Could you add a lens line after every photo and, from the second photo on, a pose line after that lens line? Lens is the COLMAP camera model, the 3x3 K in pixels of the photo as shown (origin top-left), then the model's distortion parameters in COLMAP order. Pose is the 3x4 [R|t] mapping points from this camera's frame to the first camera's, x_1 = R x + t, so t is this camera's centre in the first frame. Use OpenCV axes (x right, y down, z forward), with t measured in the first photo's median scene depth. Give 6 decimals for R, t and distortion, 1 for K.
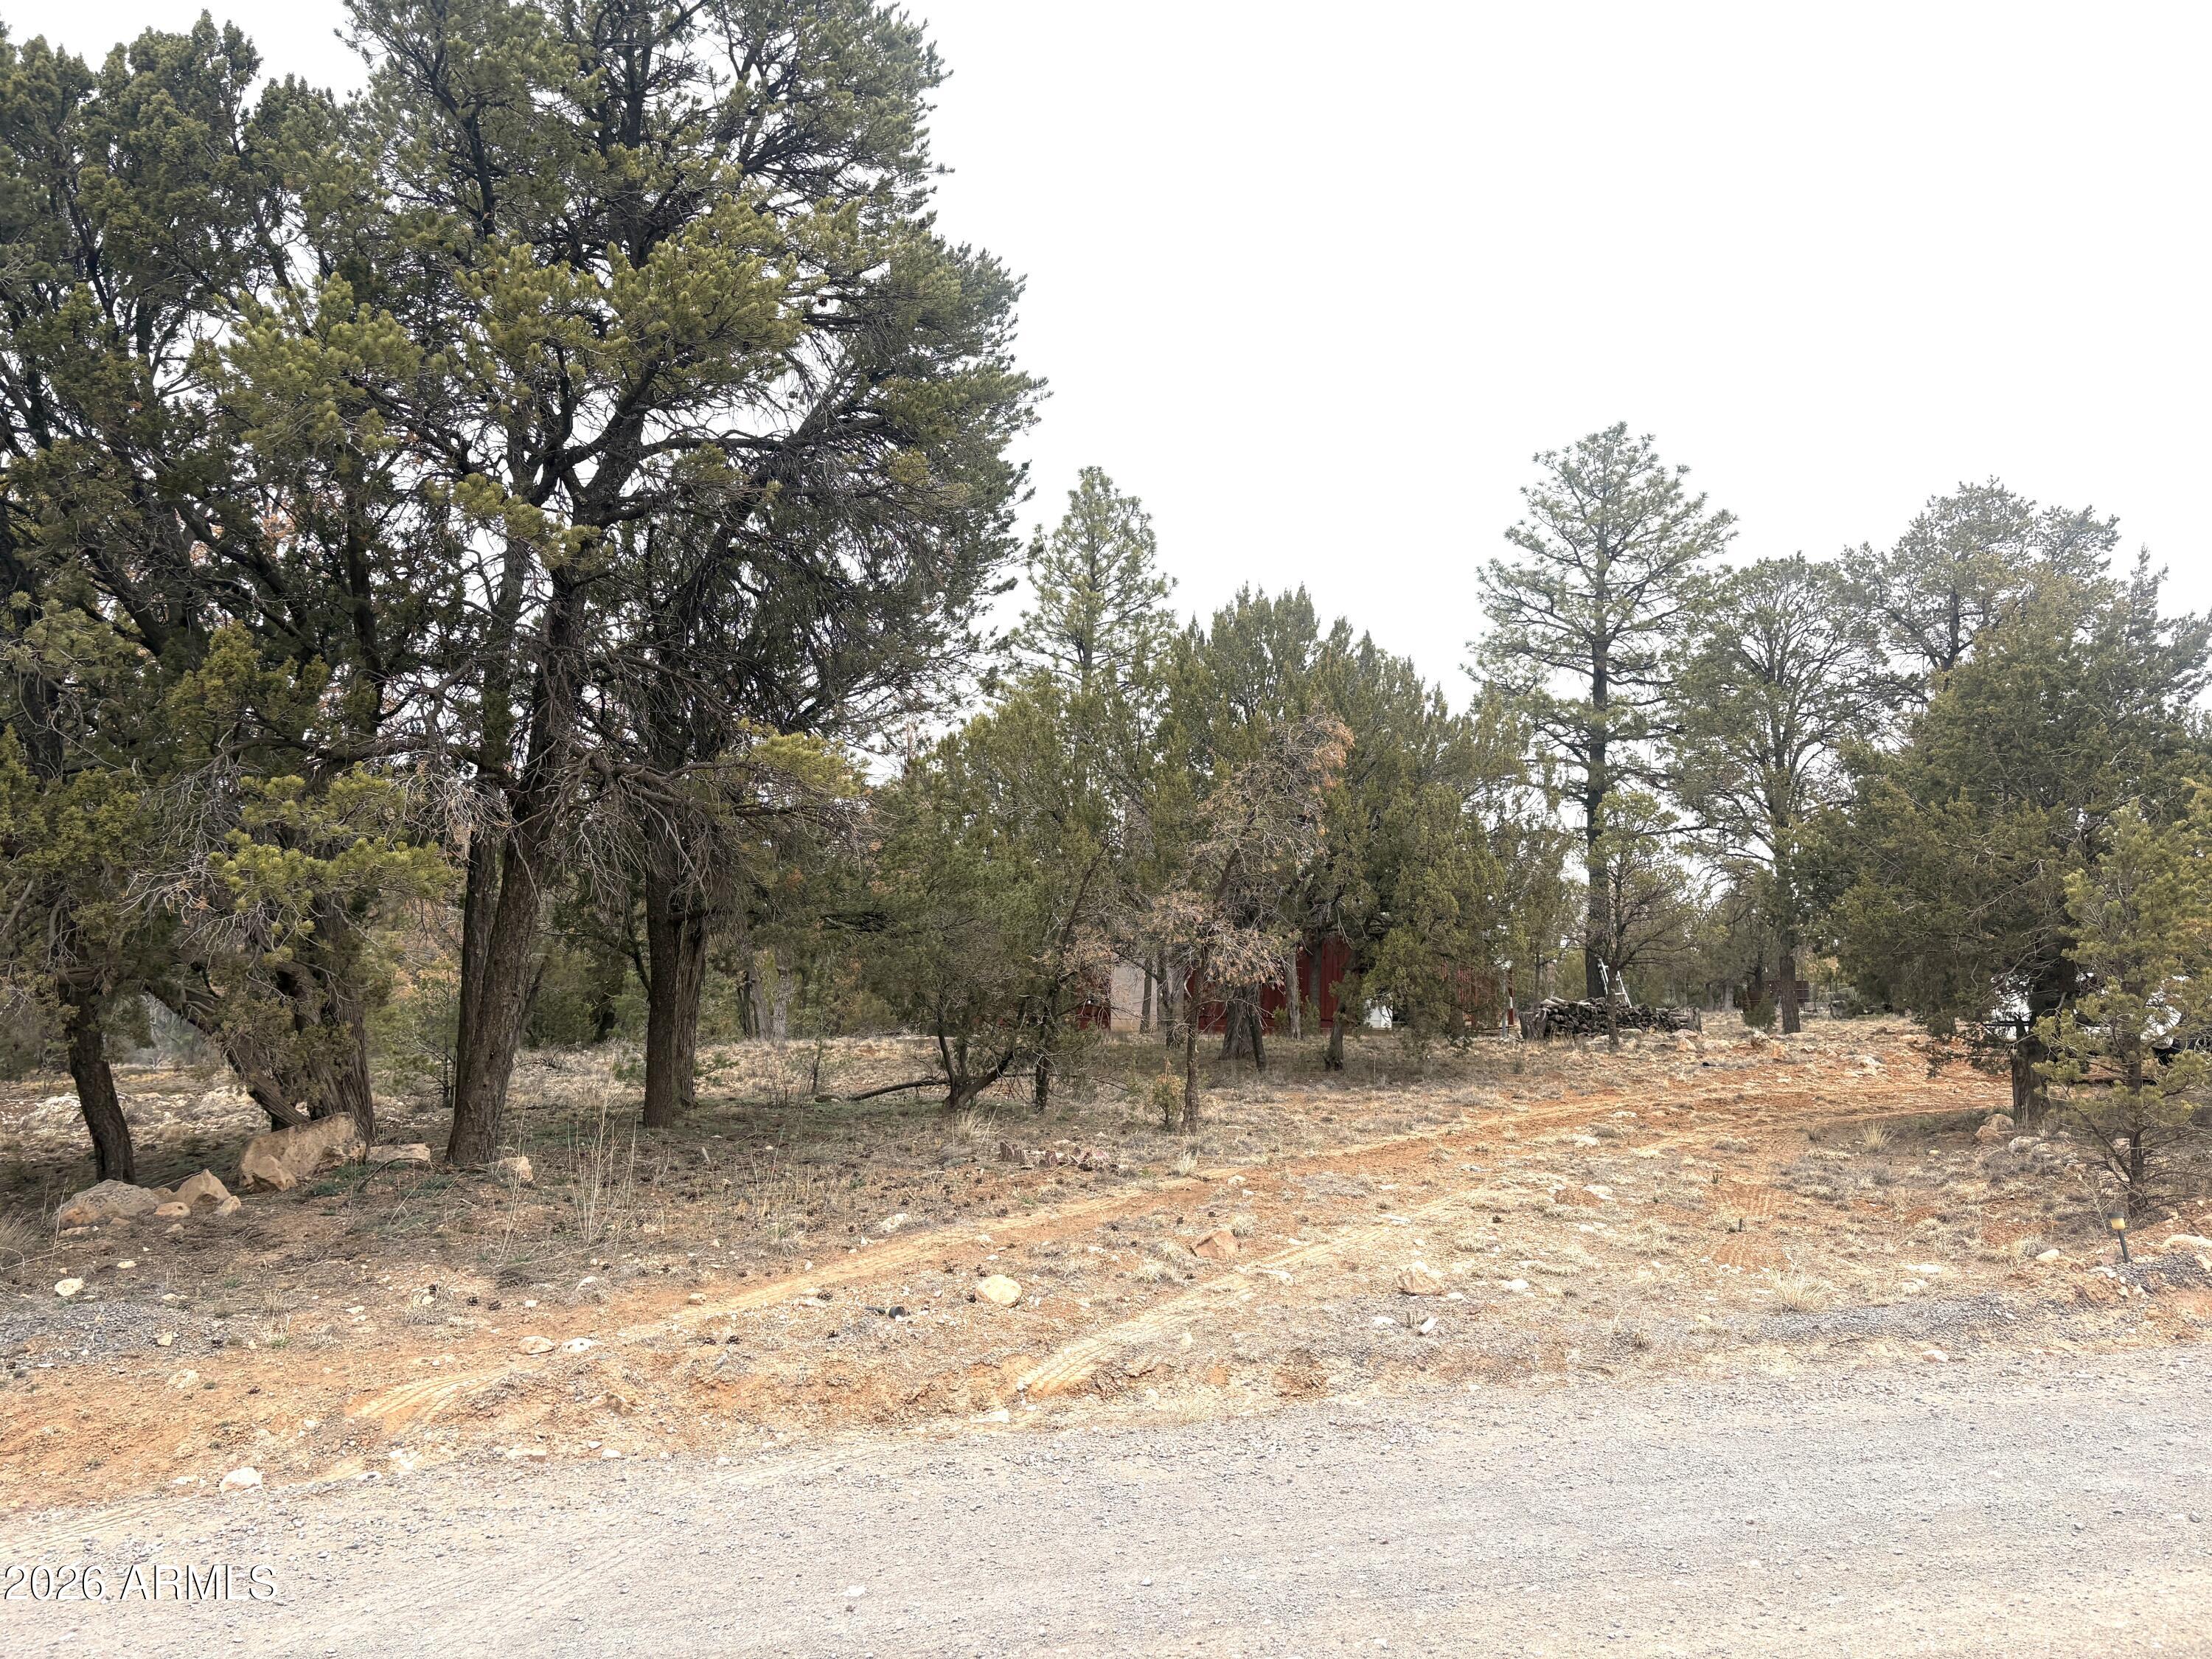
lens RADIAL K [[1684.3, 0, 1106.0], [0, 1684.3, 829.5], [0, 0, 1]] dist [0.028815, -0.002944]
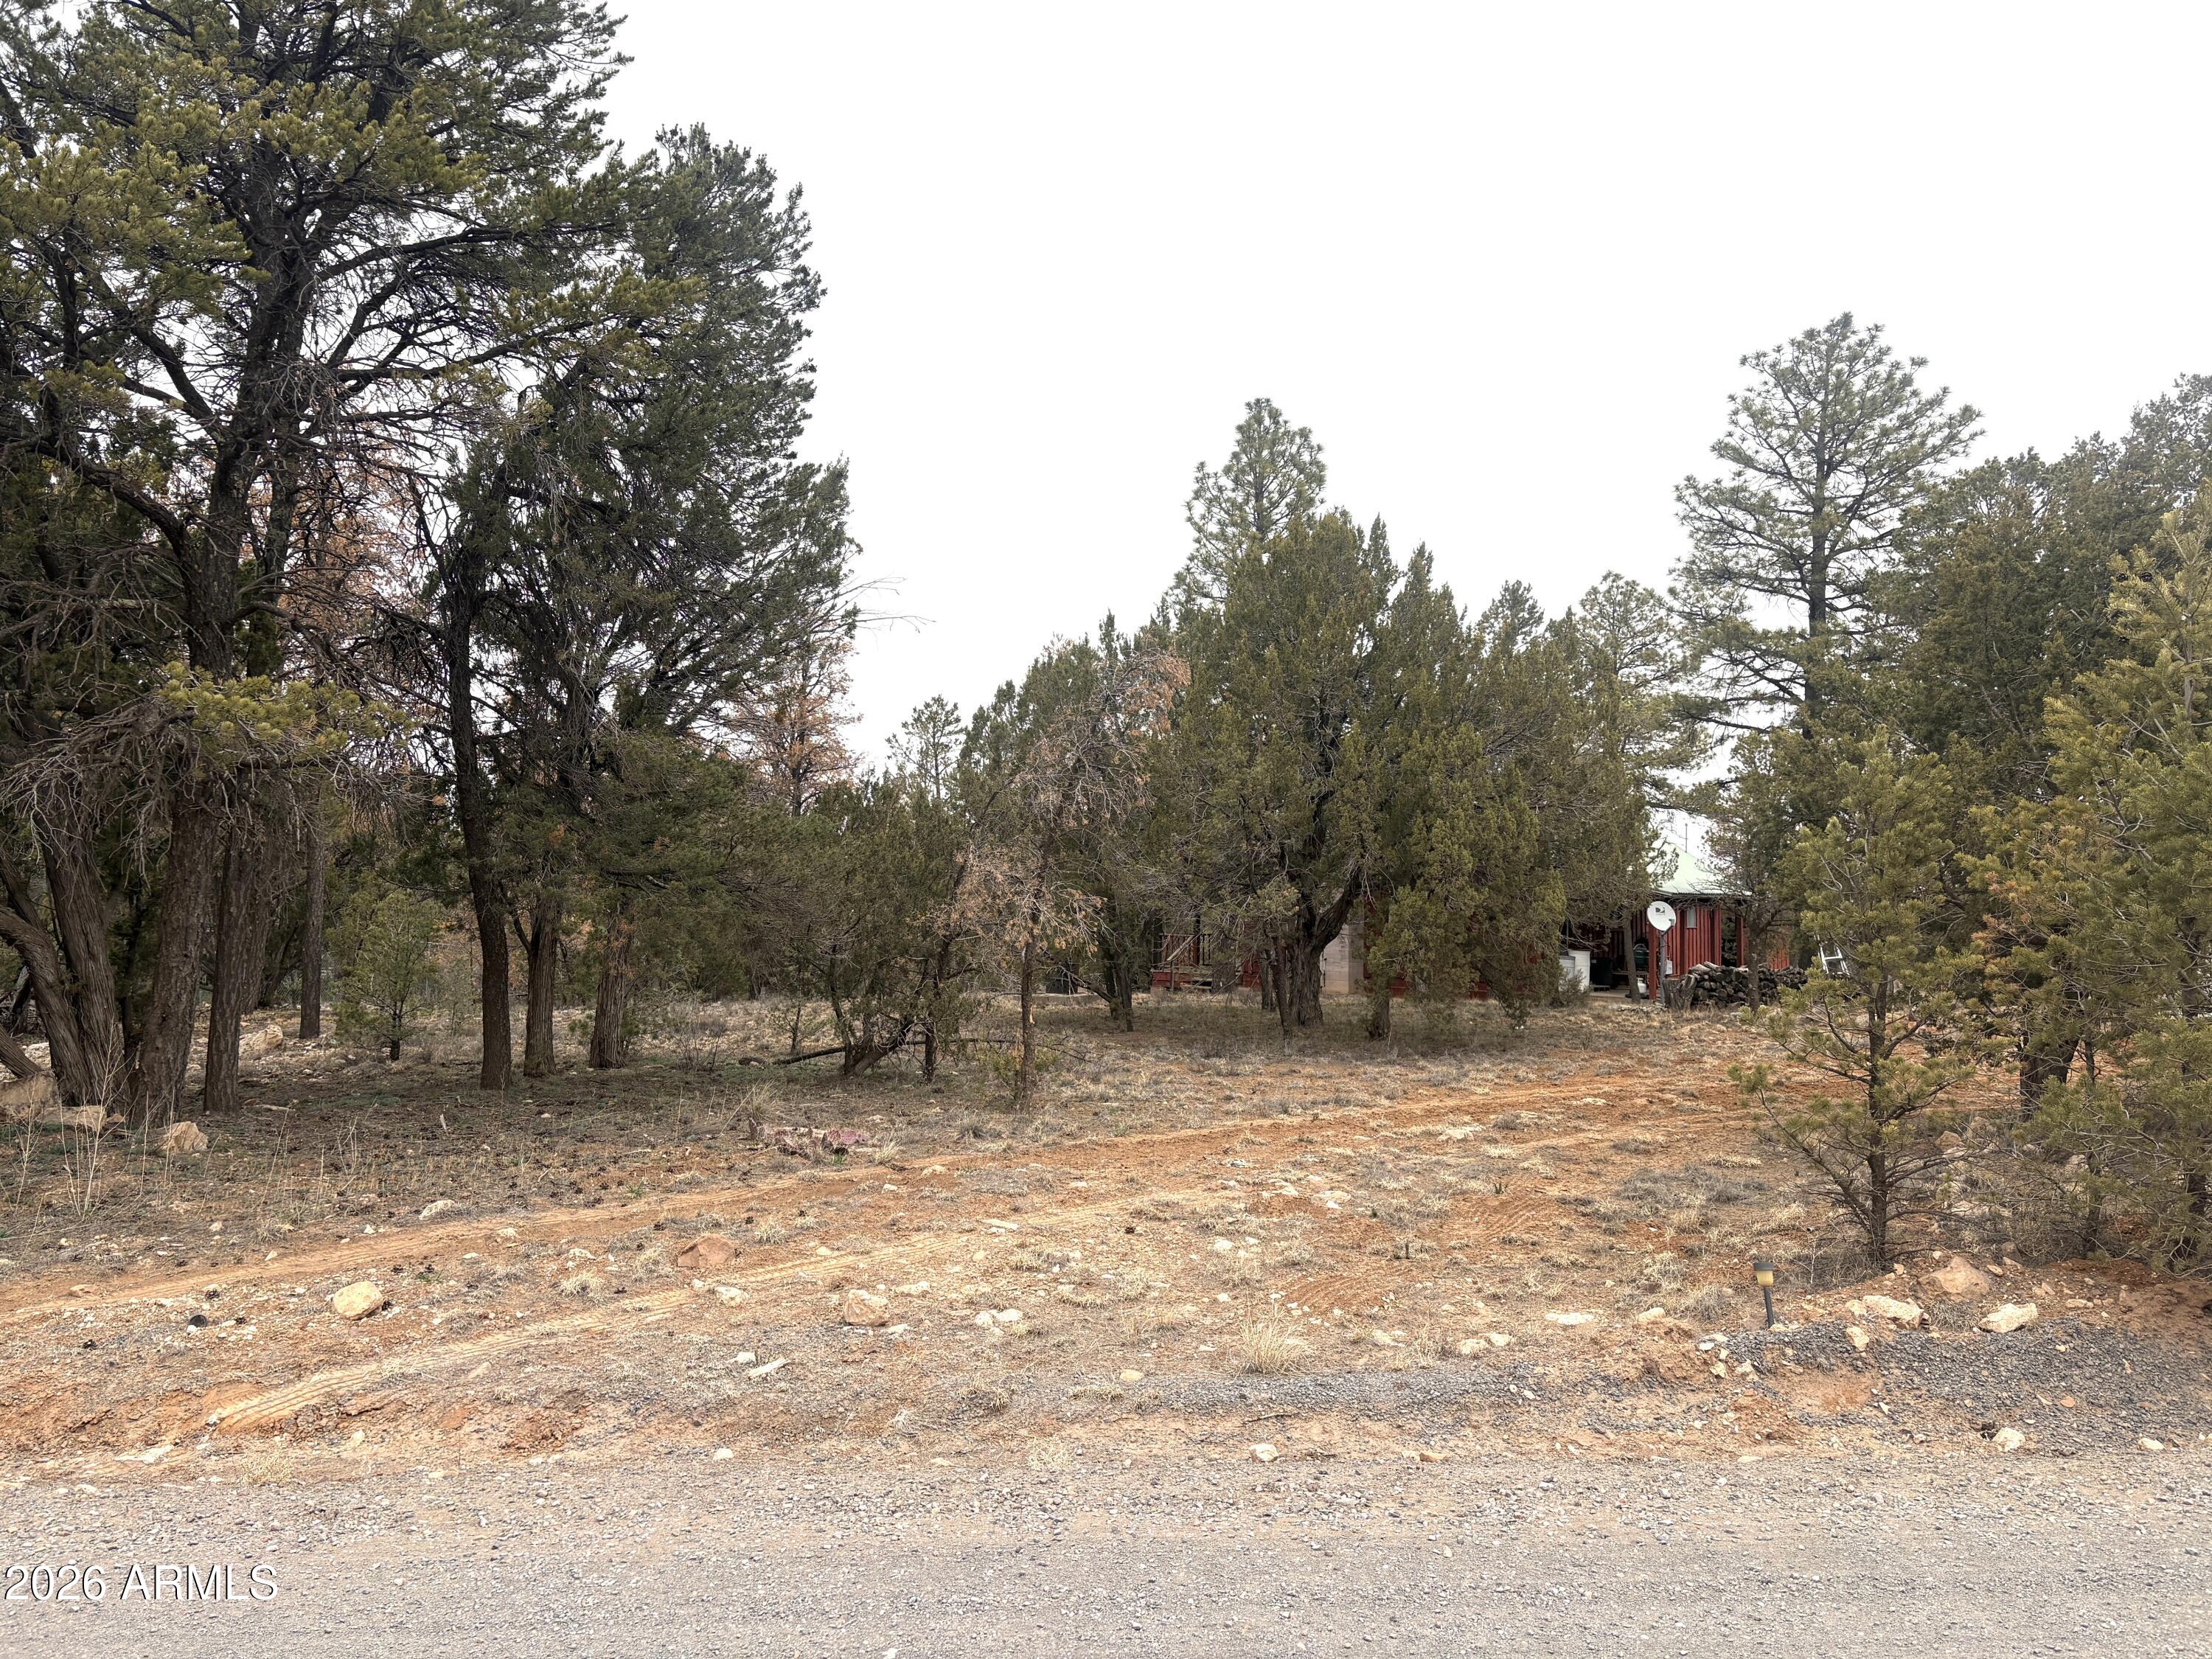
lens RADIAL K [[1684.3, 0, 1106.0], [0, 1684.3, 829.5], [0, 0, 1]] dist [0.028815, -0.002944]
pose [[0.978619, -0.002370, -0.205670, 0.110227], [0.008412, 0.999558, 0.028506, 0.000439], [0.205511, -0.029627, 0.978206, 0.045231]]
